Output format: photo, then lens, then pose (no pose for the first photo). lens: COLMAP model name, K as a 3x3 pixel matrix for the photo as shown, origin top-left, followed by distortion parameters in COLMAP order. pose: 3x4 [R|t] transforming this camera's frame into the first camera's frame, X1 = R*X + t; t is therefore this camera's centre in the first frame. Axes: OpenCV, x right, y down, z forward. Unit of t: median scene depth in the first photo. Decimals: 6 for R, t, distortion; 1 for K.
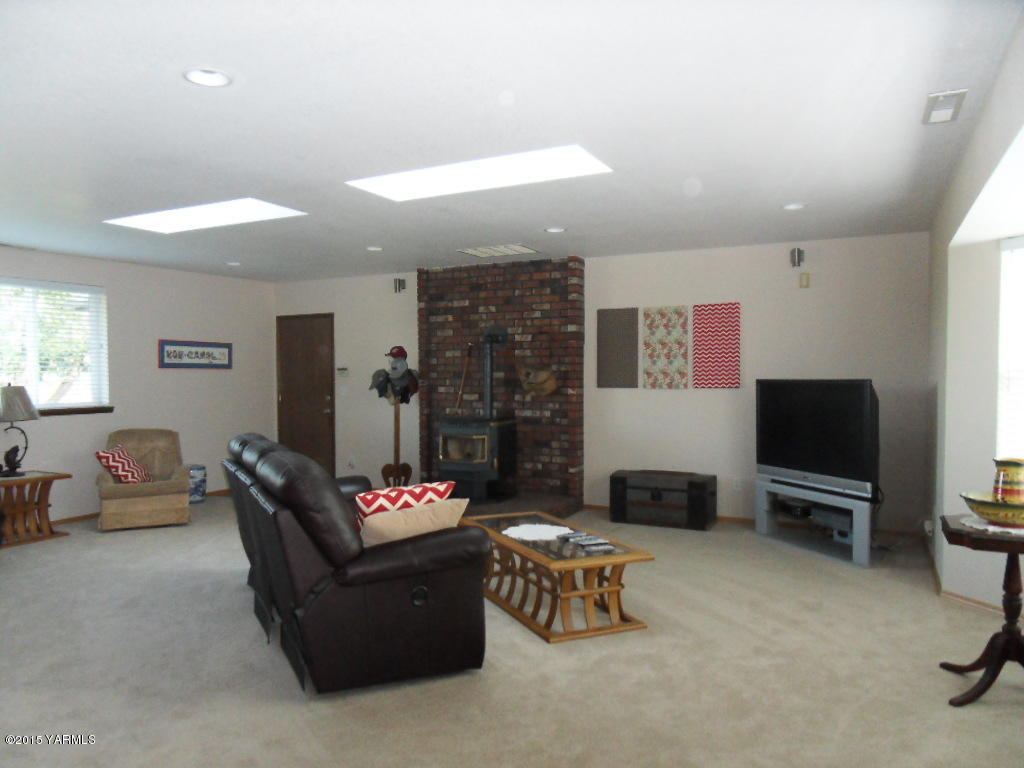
lens RADIAL K [[734.8, 0, 510.7], [0, 734.8, 380.9], [0, 0, 1]] dist [-0.013721, 0.001724]
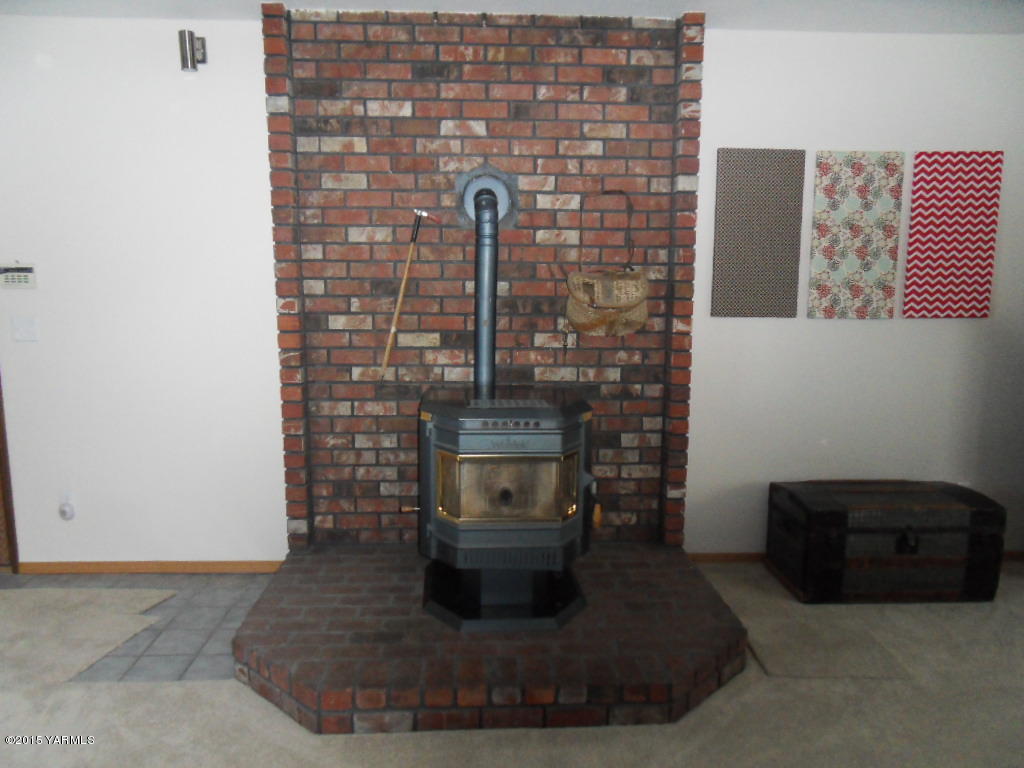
lens RADIAL K [[734.8, 0, 513.9], [0, 734.8, 389.2], [0, 0, 1]] dist [-0.013721, 0.001724]
pose [[0.872049, -0.059924, 0.485736, -0.224112], [-0.004777, 0.991386, 0.130882, -0.005835], [-0.489396, -0.116456, 0.864251, 0.629275]]
